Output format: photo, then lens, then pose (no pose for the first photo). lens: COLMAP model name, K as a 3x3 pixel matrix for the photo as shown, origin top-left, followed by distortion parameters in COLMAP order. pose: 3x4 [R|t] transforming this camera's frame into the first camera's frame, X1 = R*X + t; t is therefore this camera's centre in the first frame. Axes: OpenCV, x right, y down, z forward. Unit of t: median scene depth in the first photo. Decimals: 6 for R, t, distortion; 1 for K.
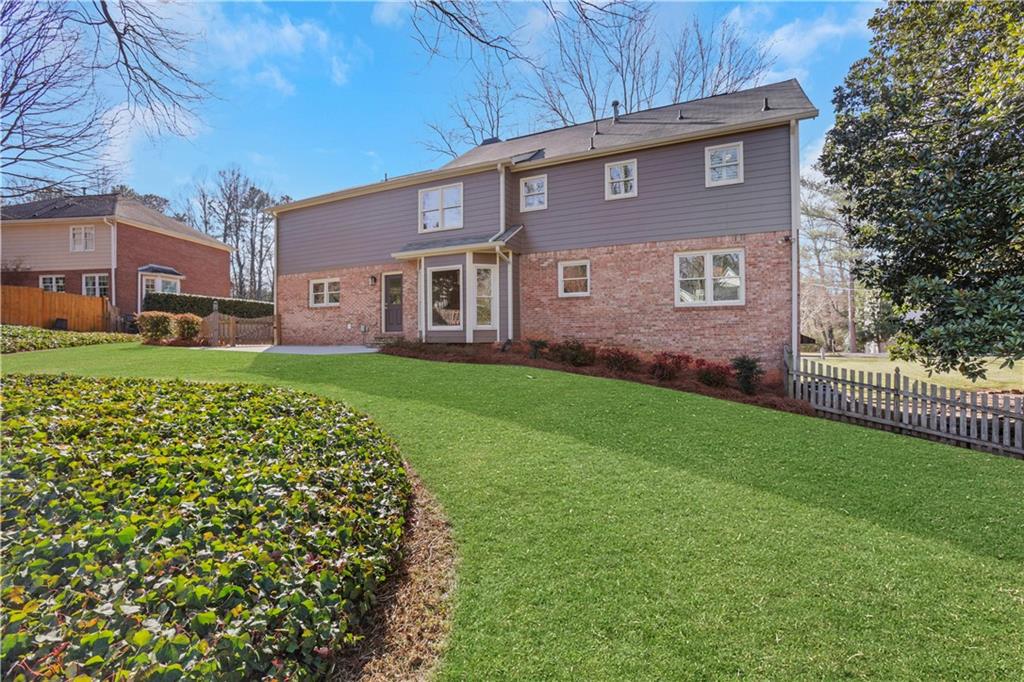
lens RADIAL K [[467.1, 0, 511.9], [0, 467.1, 344.2], [0, 0, 1]] dist [-0.045890, 0.001136]
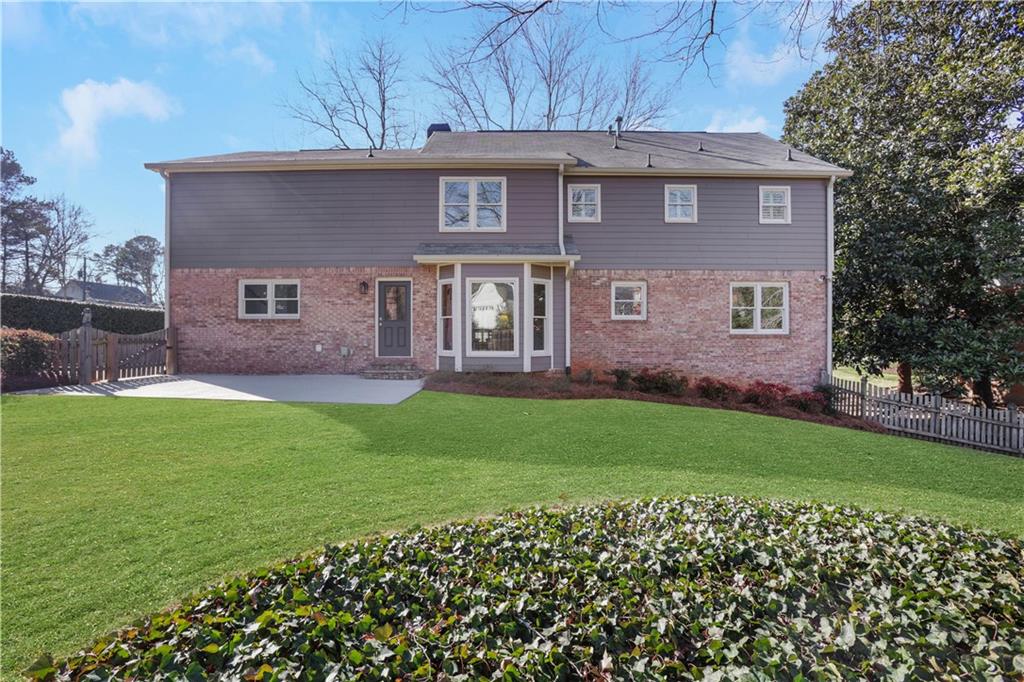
lens RADIAL K [[467.1, 0, 516.1], [0, 467.1, 340.7], [0, 0, 1]] dist [-0.045890, 0.001136]
pose [[0.889901, -0.000596, 0.456154, -0.495755], [0.002583, 0.999990, -0.003733, -0.056535], [-0.456147, 0.004500, 0.889893, 0.267534]]
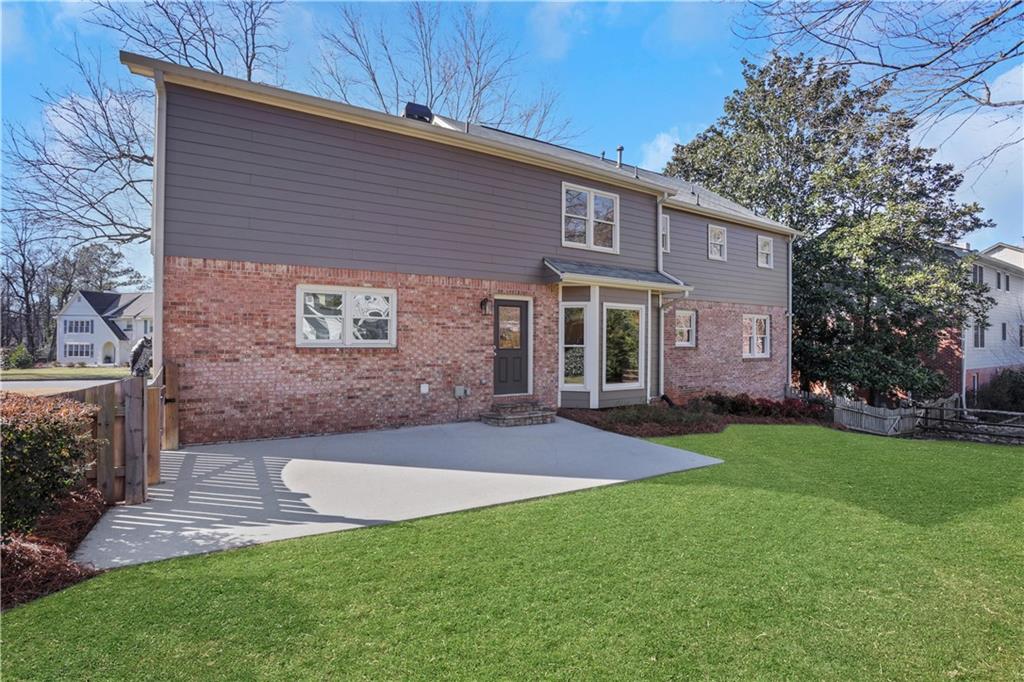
lens RADIAL K [[467.1, 0, 513.8], [0, 467.1, 337.7], [0, 0, 1]] dist [-0.045890, 0.001136]
pose [[0.526702, 0.011140, 0.849977, -0.902628], [0.001531, 0.999900, -0.014054, -0.106655], [-0.850049, 0.008703, 0.526632, 0.785326]]
